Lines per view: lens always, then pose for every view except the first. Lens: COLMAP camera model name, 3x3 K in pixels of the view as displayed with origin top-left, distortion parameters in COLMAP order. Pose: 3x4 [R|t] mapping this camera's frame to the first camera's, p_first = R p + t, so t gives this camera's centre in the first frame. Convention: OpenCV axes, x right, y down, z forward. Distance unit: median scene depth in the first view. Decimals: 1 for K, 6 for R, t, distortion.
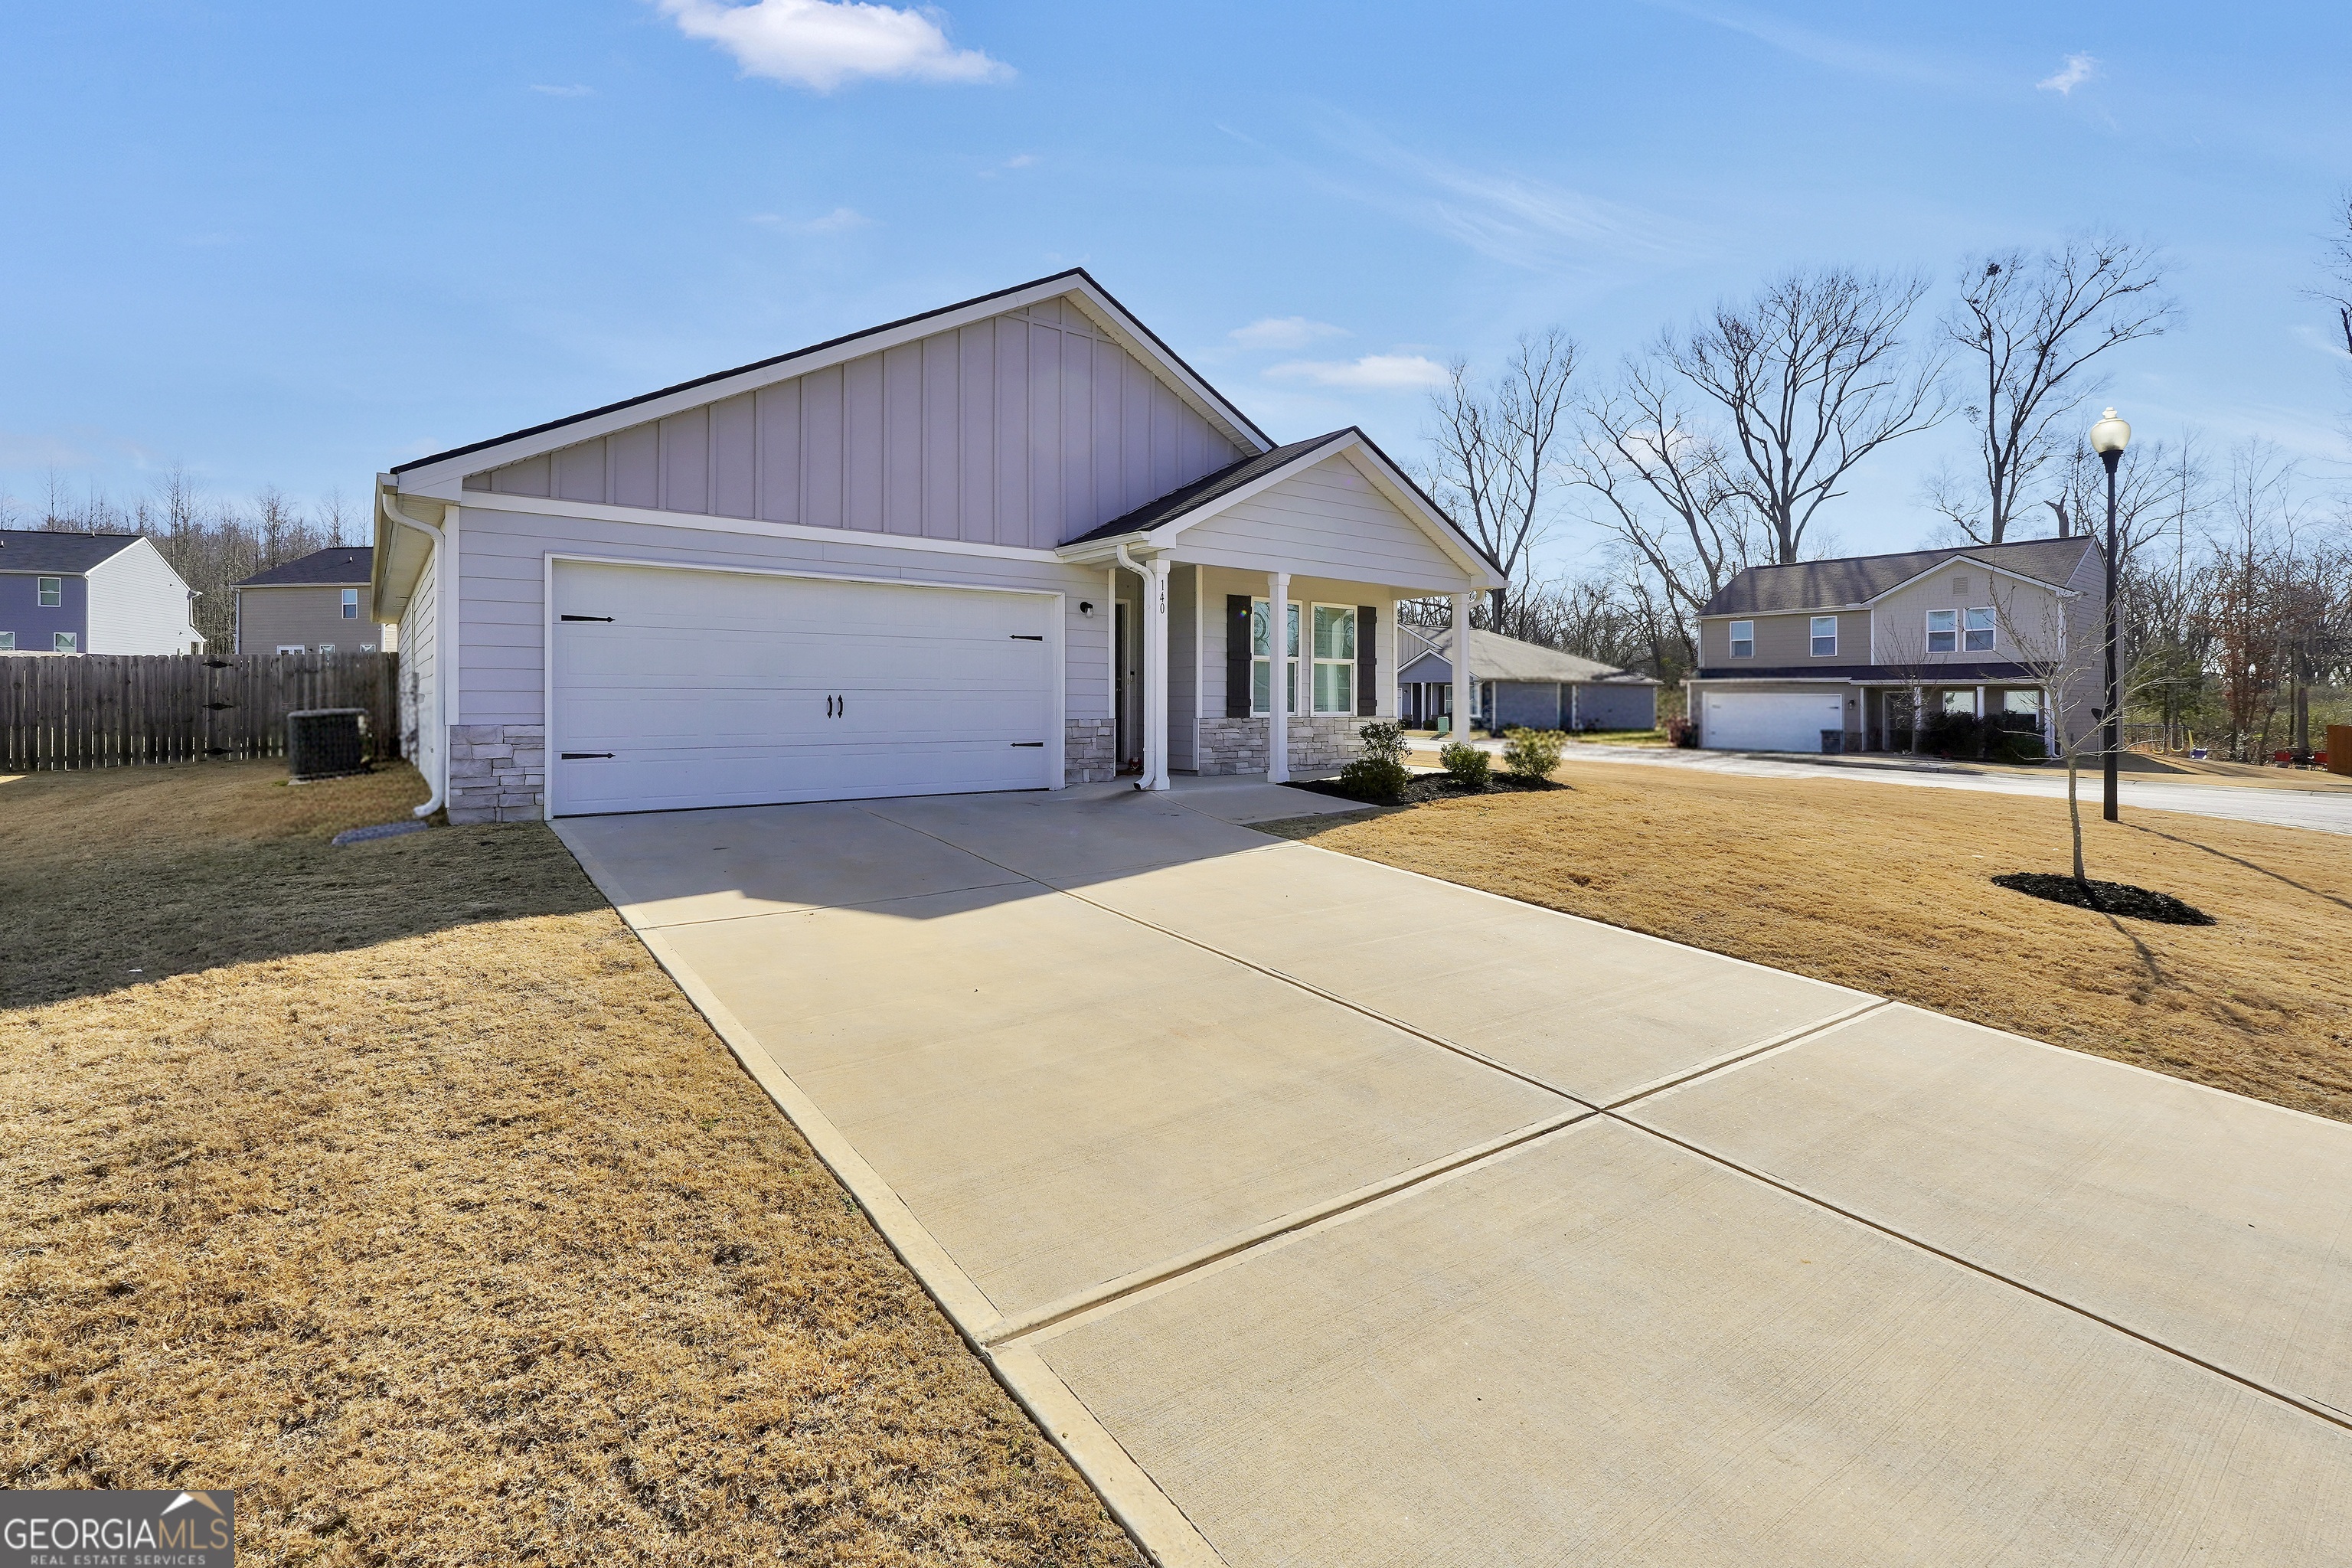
lens RADIAL K [[1001.1, 0, 1131.4], [0, 1001.1, 751.9], [0, 0, 1]] dist [-0.020515, 0.008210]
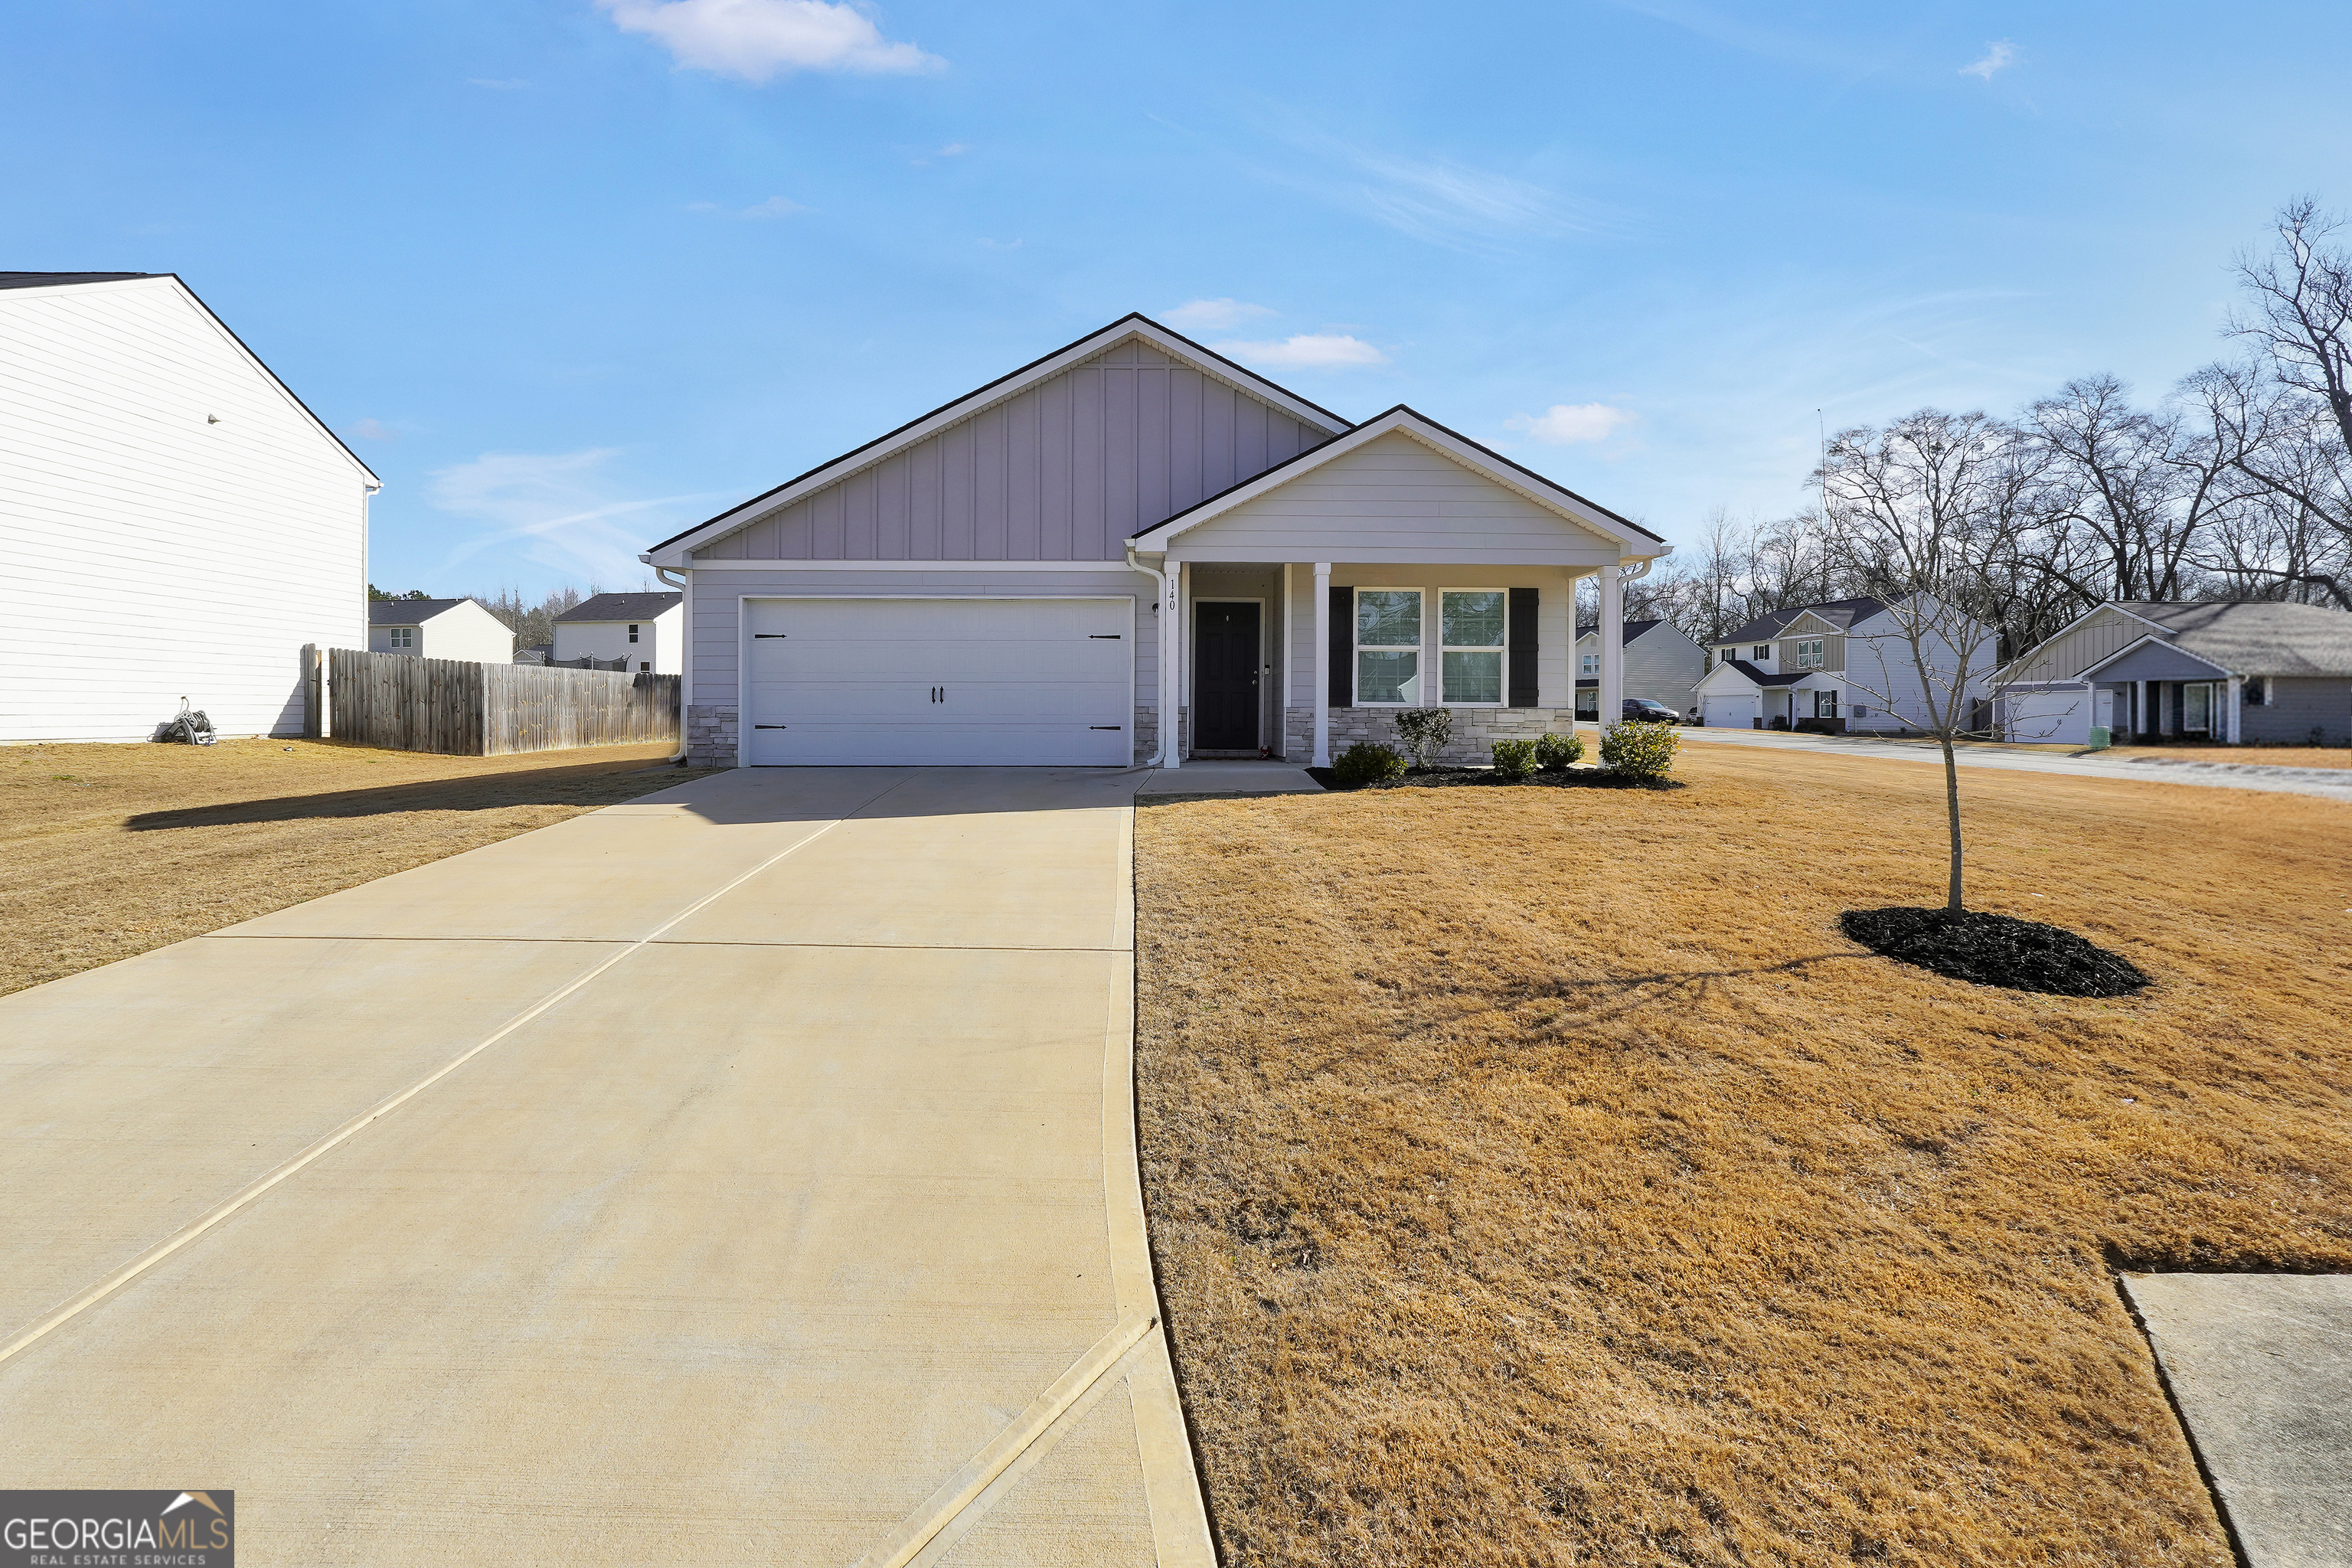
lens RADIAL K [[997.8, 0, 1159.1], [0, 997.8, 782.7], [0, 0, 1]] dist [-0.020589, 0.007036]
pose [[0.825756, 0.037489, -0.562781, 0.592929], [-0.028302, 0.999286, 0.025039, 0.025102], [0.563317, -0.004748, 0.826227, 0.062067]]
